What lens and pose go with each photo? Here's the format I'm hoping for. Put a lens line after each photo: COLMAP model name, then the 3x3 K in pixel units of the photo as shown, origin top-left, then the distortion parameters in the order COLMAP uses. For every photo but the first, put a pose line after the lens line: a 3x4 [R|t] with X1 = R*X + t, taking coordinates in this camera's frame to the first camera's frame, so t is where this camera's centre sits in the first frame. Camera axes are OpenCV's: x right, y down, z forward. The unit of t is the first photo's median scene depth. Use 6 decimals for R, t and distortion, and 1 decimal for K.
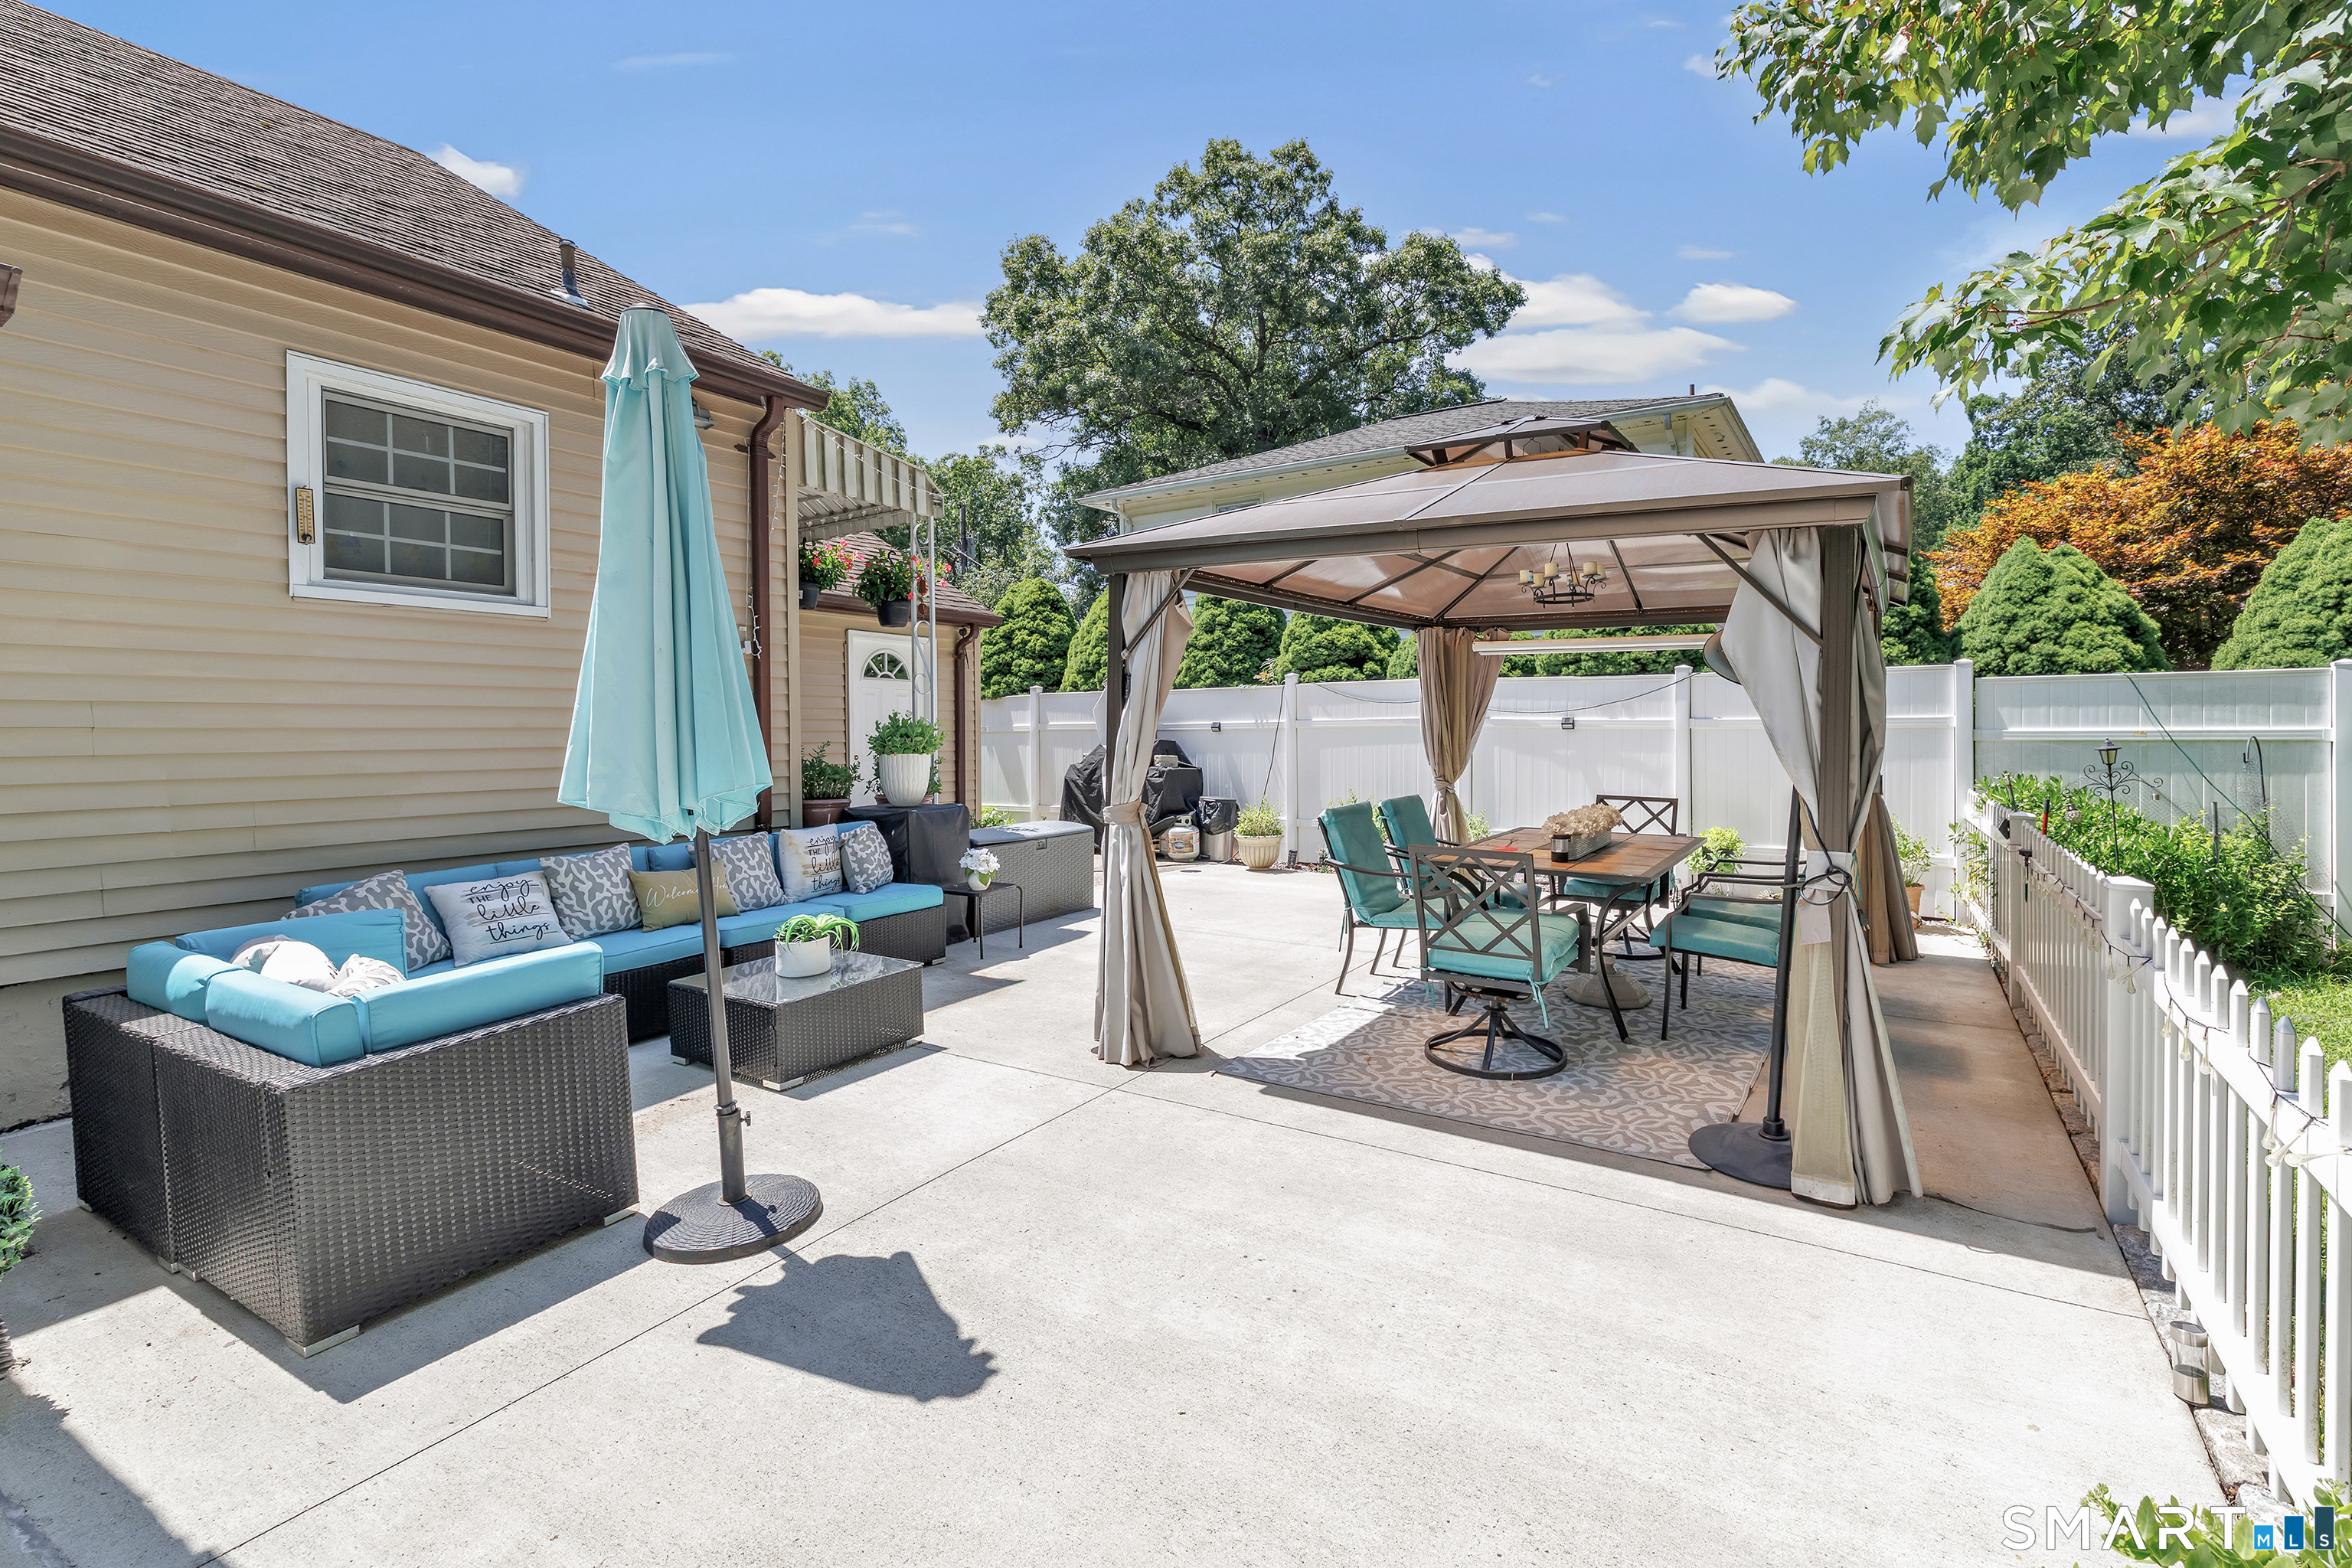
lens RADIAL K [[1081.7, 0, 1269.8], [0, 1081.7, 754.5], [0, 0, 1]] dist [-0.001992, 0.001129]
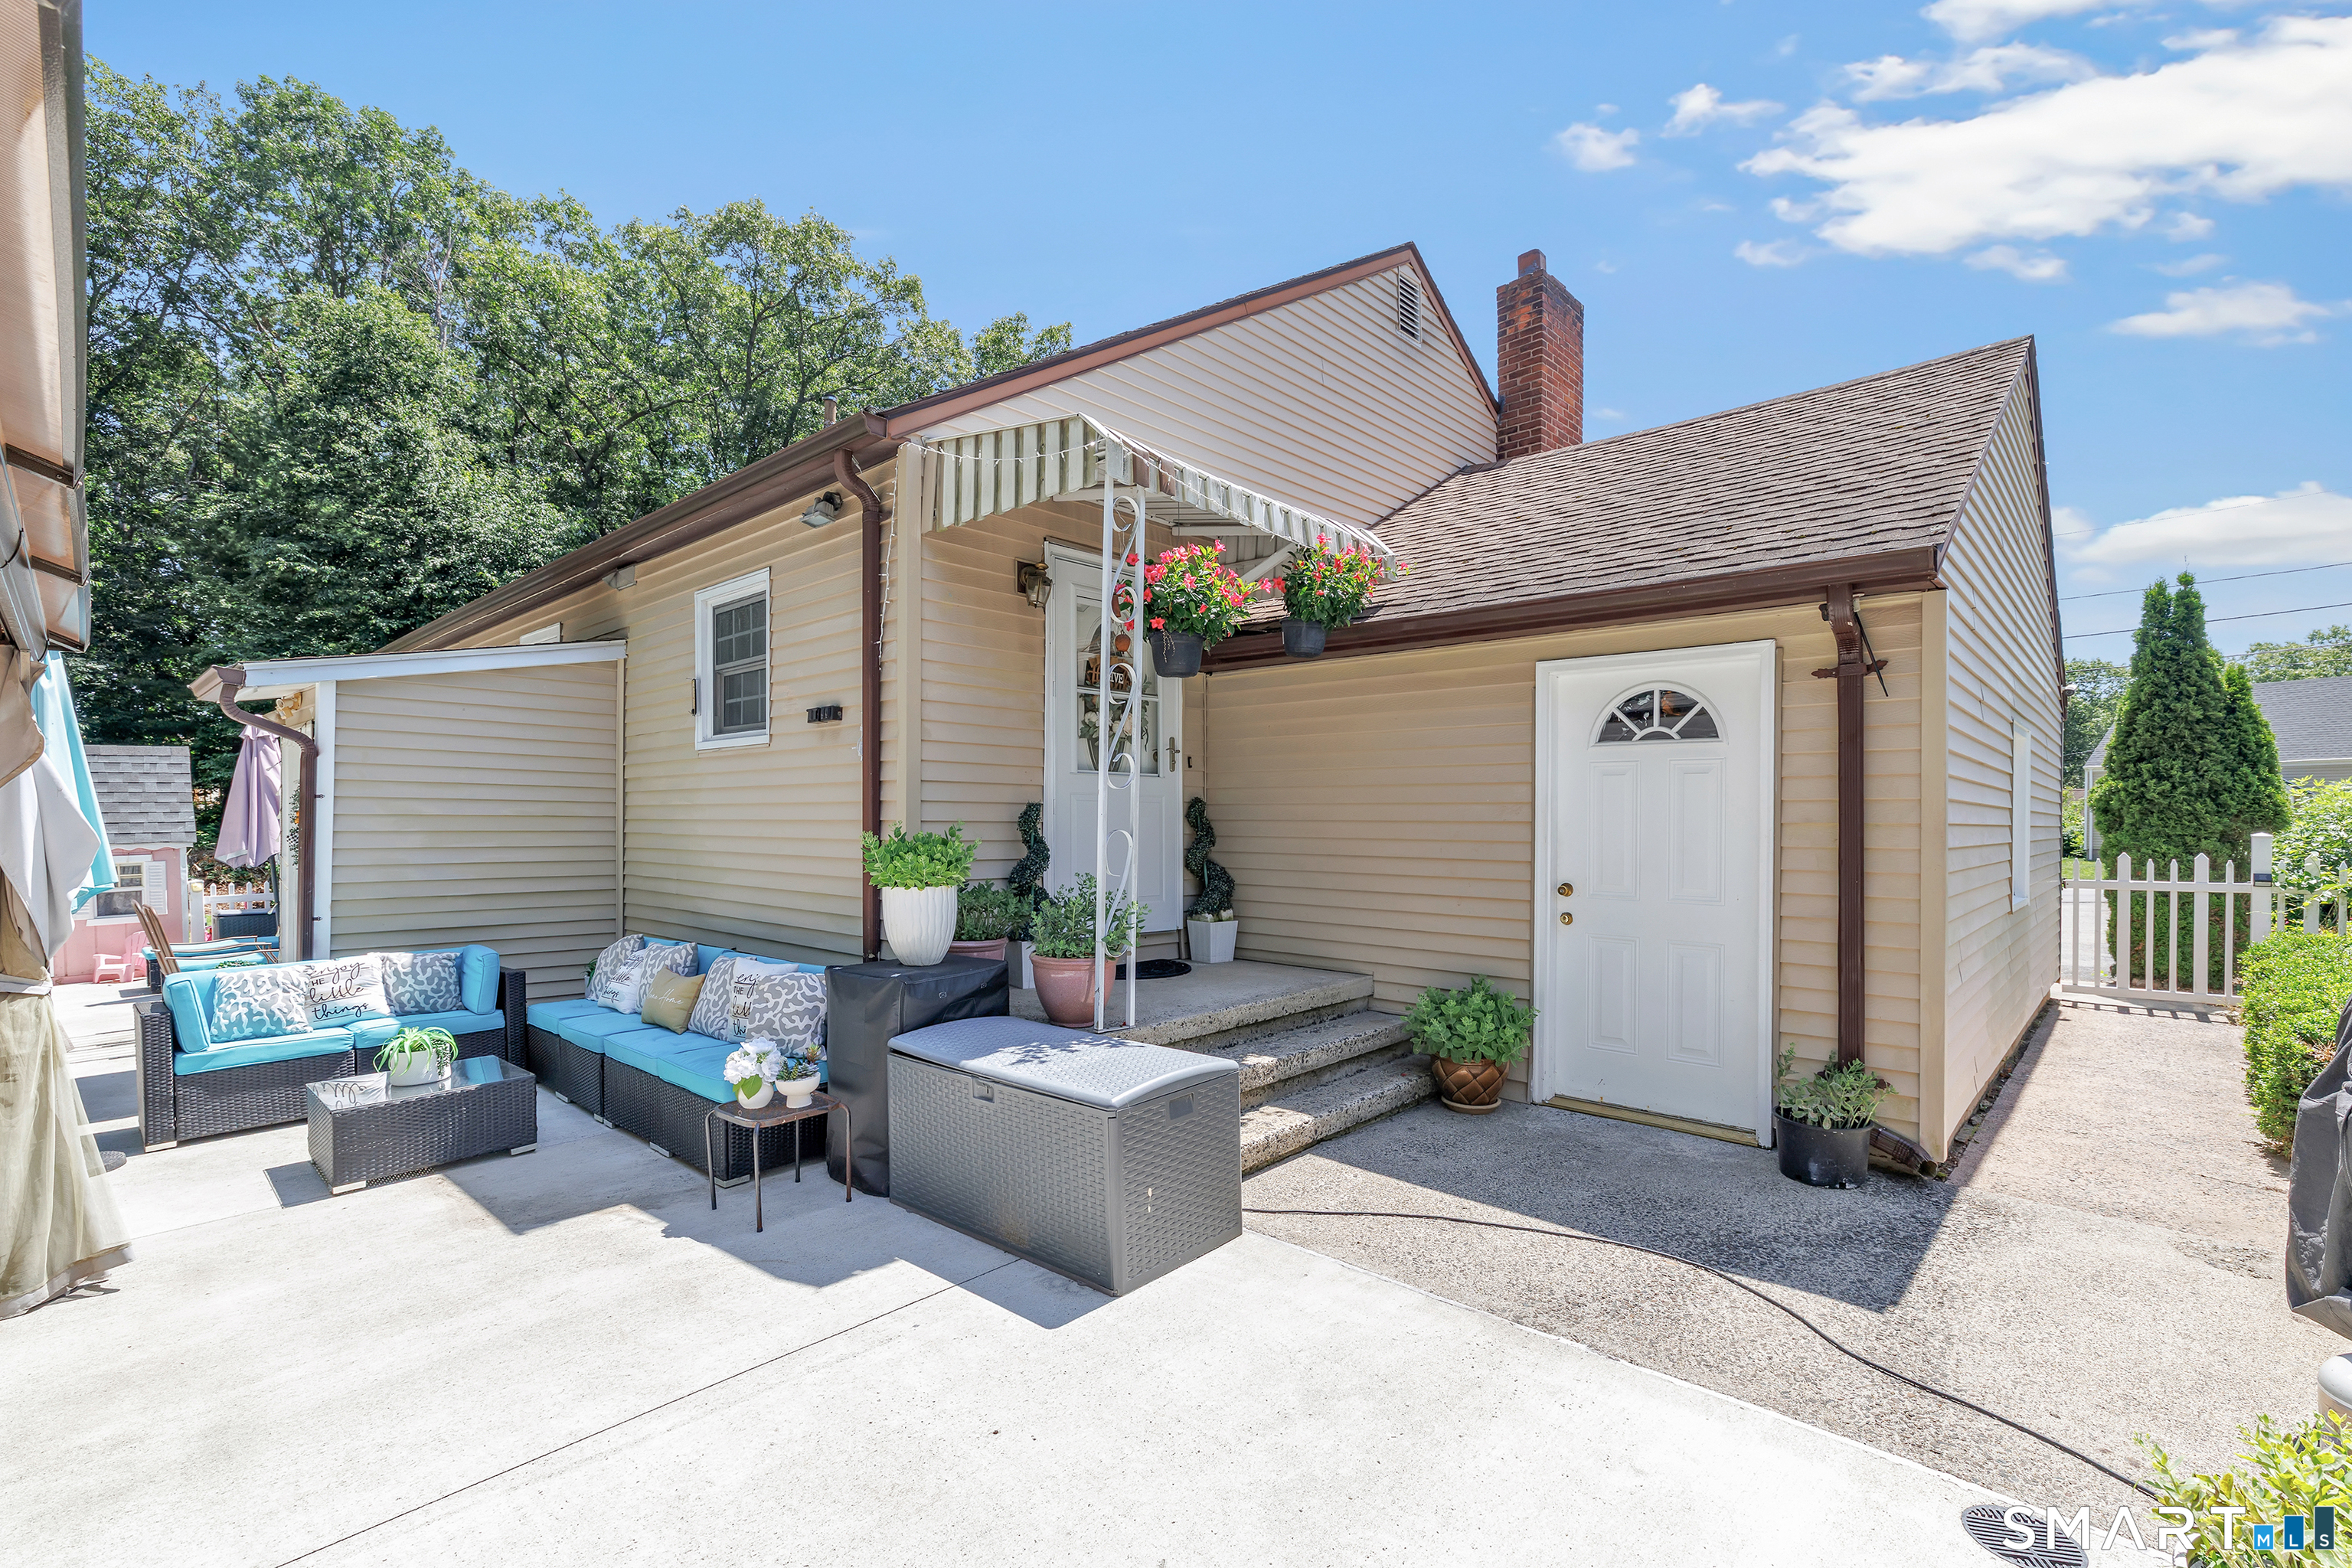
lens RADIAL K [[1081.7, 0, 1255.6], [0, 1081.7, 817.6], [0, 0, 1]] dist [-0.001992, 0.001129]
pose [[-0.236414, 0.014577, -0.971543, 0.224524], [-0.018151, 0.999647, 0.019416, -0.052673], [0.971483, 0.022225, -0.236066, 1.181969]]
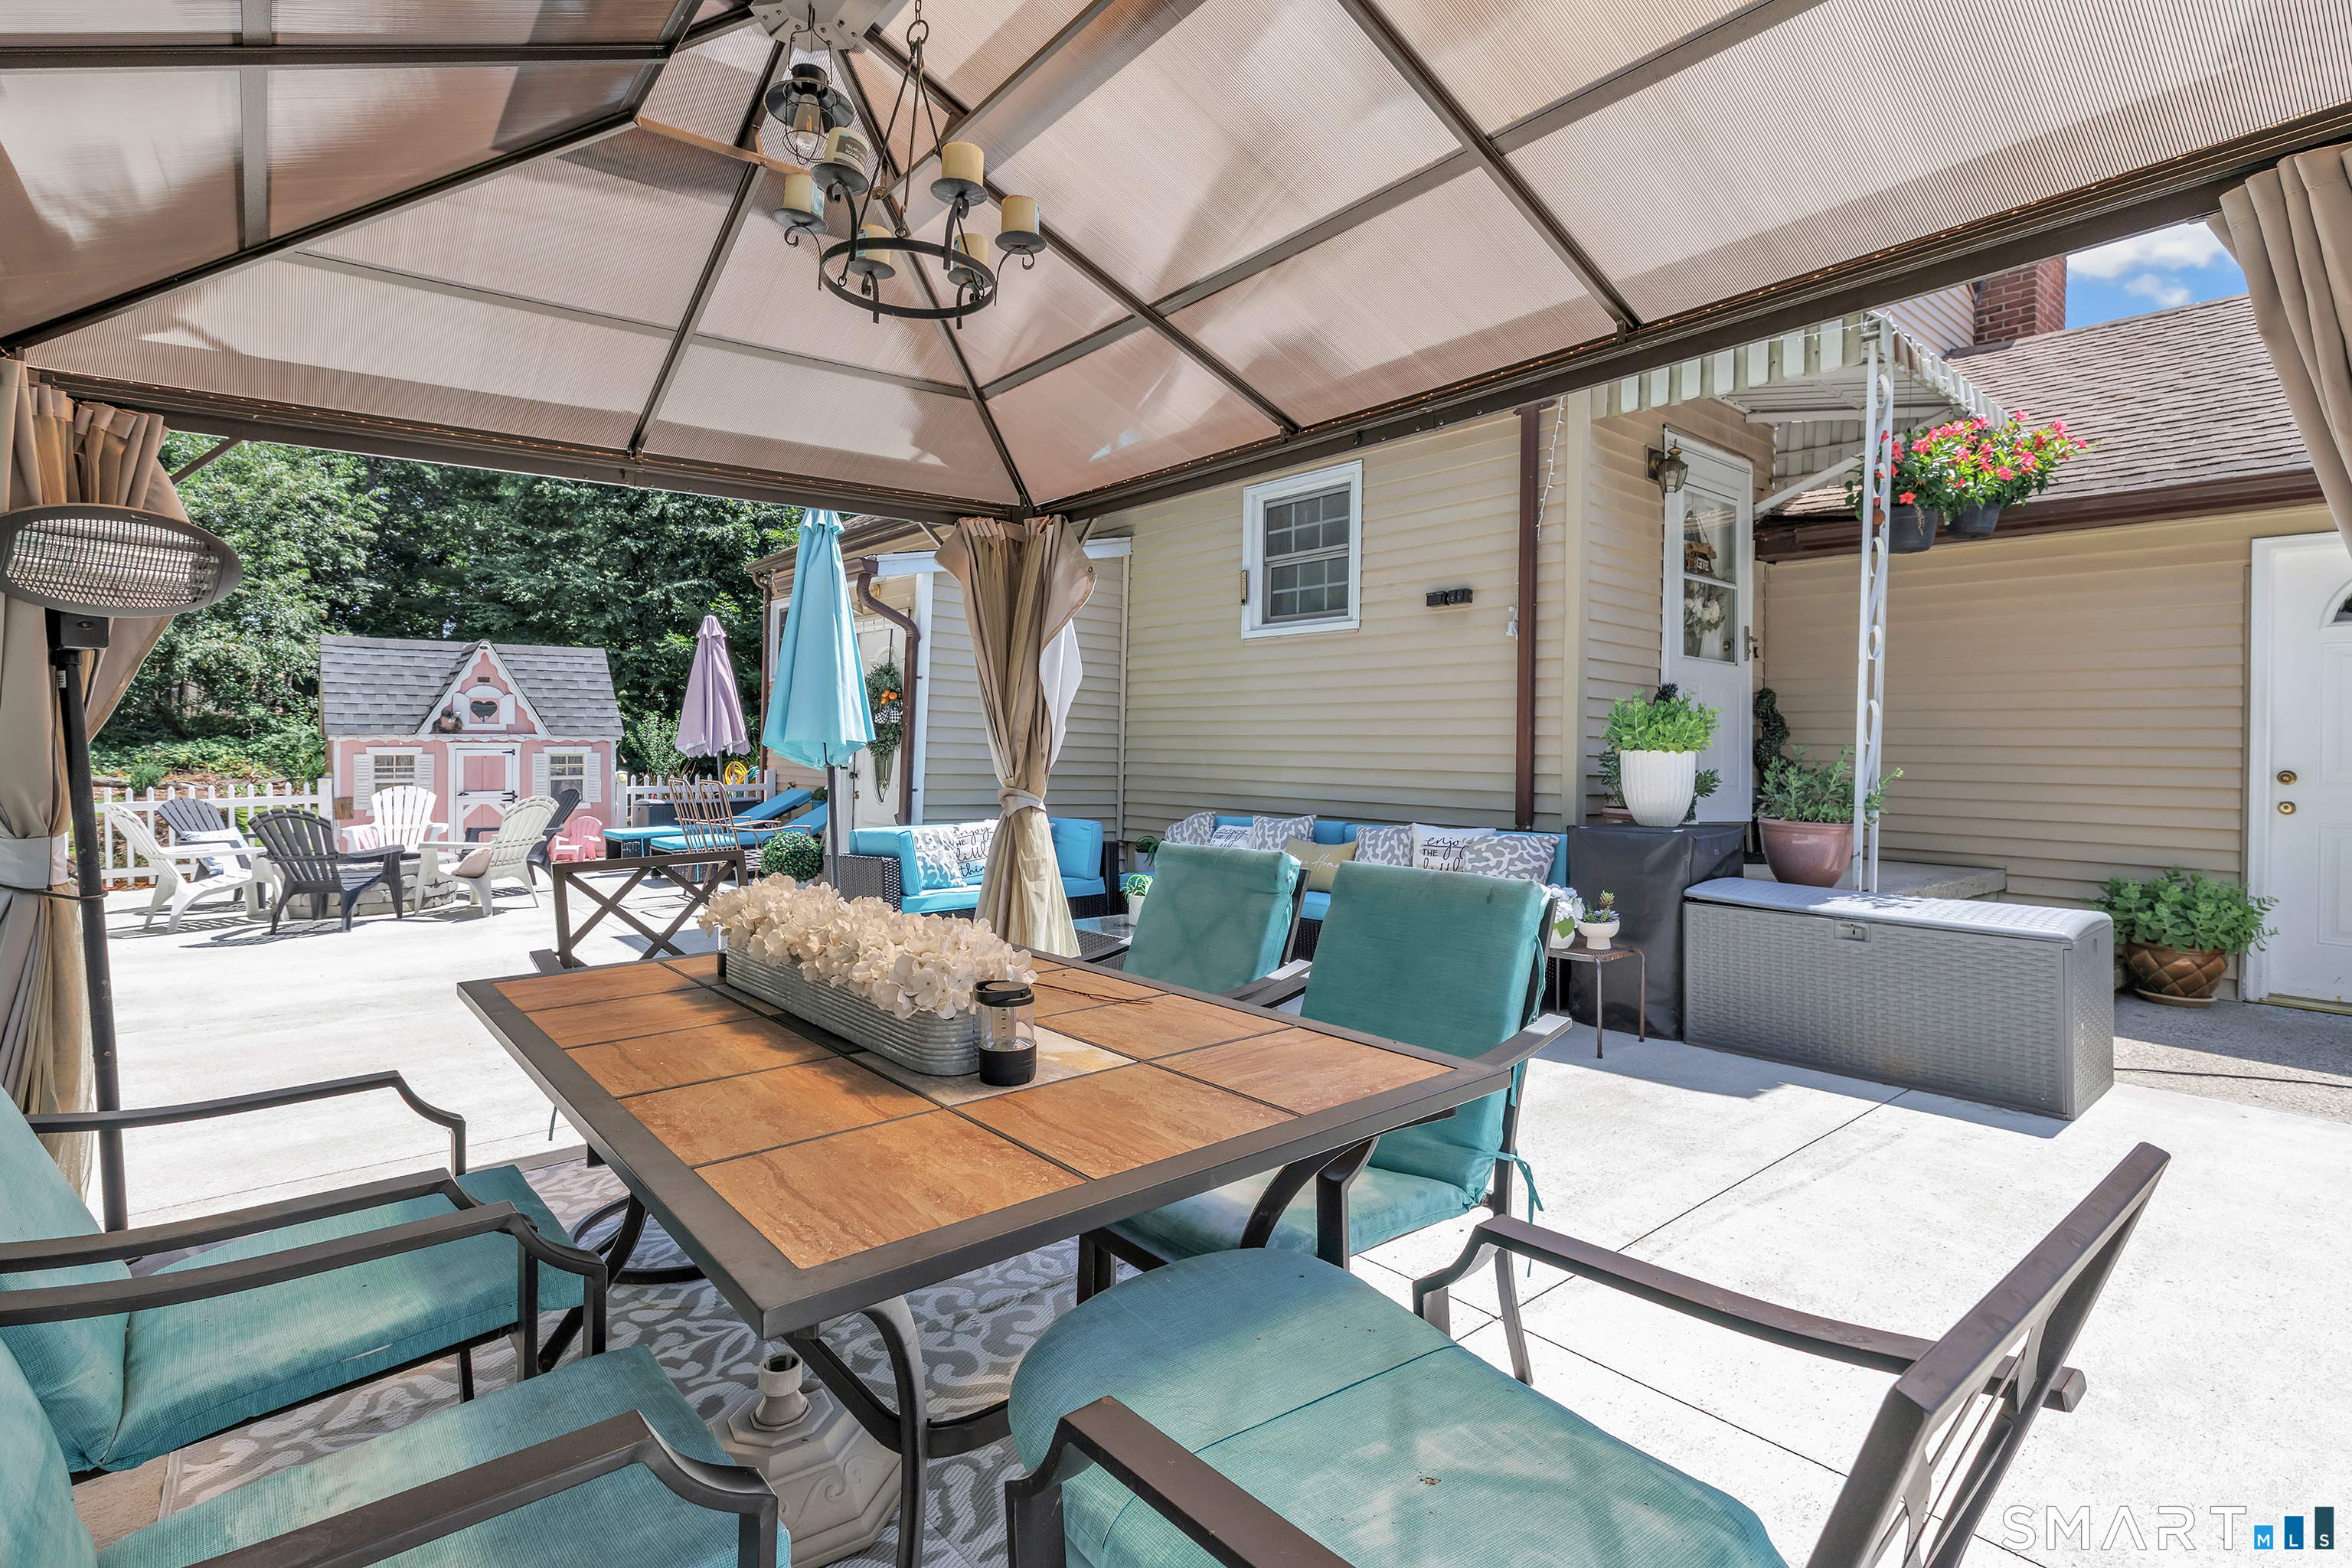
lens RADIAL K [[1186.2, 0, 1179.3], [0, 1186.2, 741.2], [0, 0, 1]] dist [-0.003885, 0.000692]
pose [[-0.378857, -0.005881, -0.925437, 0.419280], [-0.034778, 0.999364, 0.007886, -0.003416], [0.924802, 0.035173, -0.378820, 0.875002]]
